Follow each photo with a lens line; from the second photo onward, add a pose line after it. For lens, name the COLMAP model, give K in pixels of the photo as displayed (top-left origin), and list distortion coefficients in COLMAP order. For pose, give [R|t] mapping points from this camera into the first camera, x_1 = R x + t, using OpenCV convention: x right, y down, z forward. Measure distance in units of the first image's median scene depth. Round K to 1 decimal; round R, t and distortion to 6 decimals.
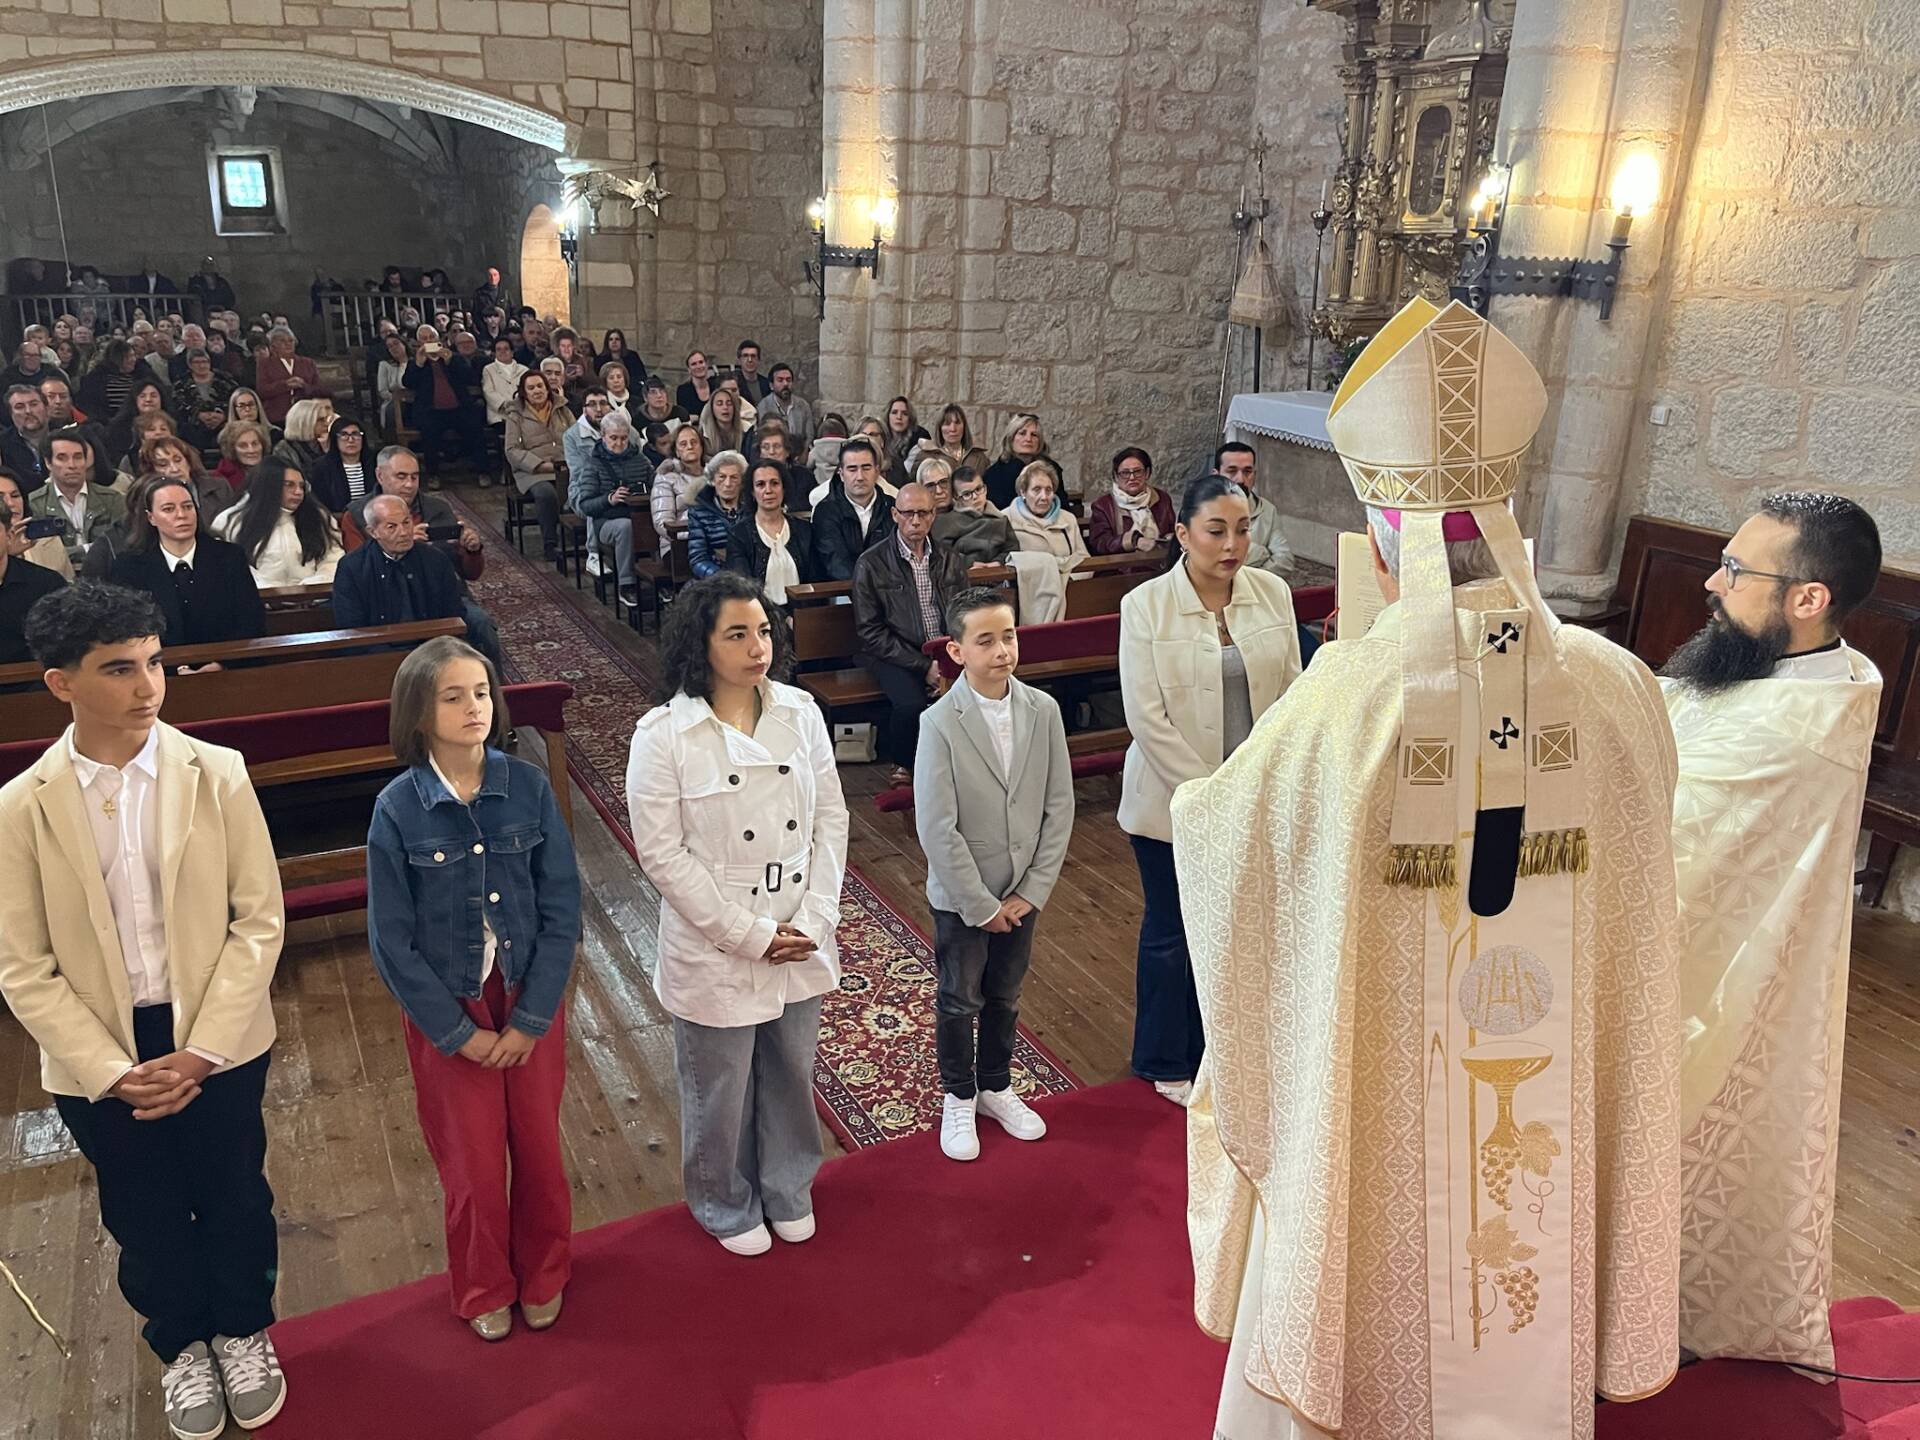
lens RADIAL K [[1405.5, 0, 960.0], [0, 1405.5, 720.0], [0, 0, 1]] dist [0.058513, -0.087426]
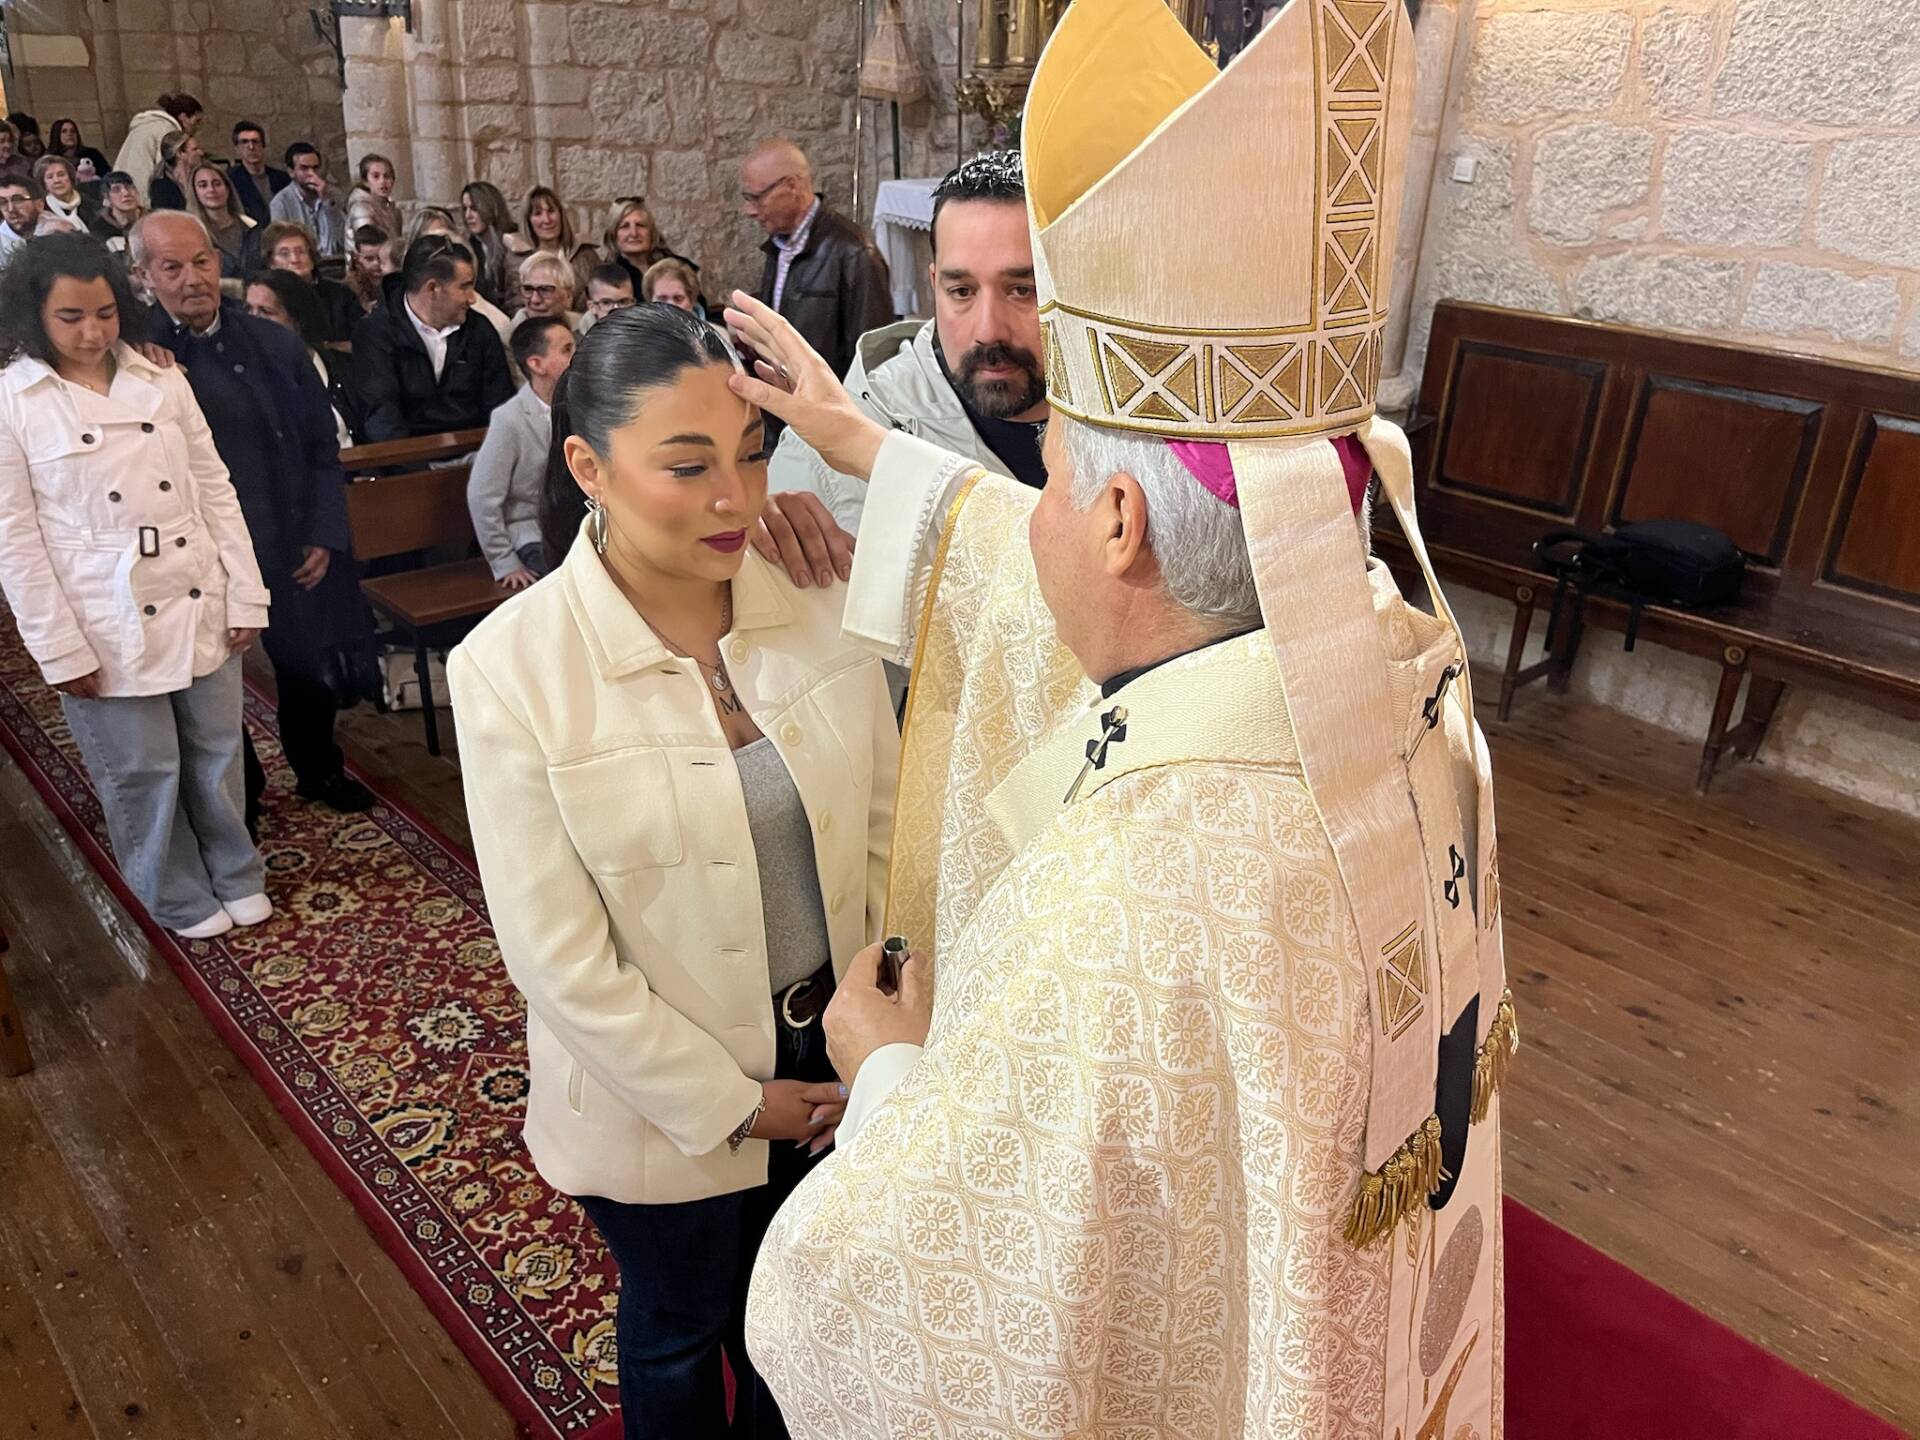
lens RADIAL K [[1405.5, 0, 960.0], [0, 1405.5, 720.0], [0, 0, 1]] dist [0.058513, -0.087426]
pose [[0.961061, -0.110649, 0.253215, -0.008844], [0.080023, 0.988510, 0.128232, -0.015990], [-0.264495, -0.102975, 0.958874, 0.132721]]
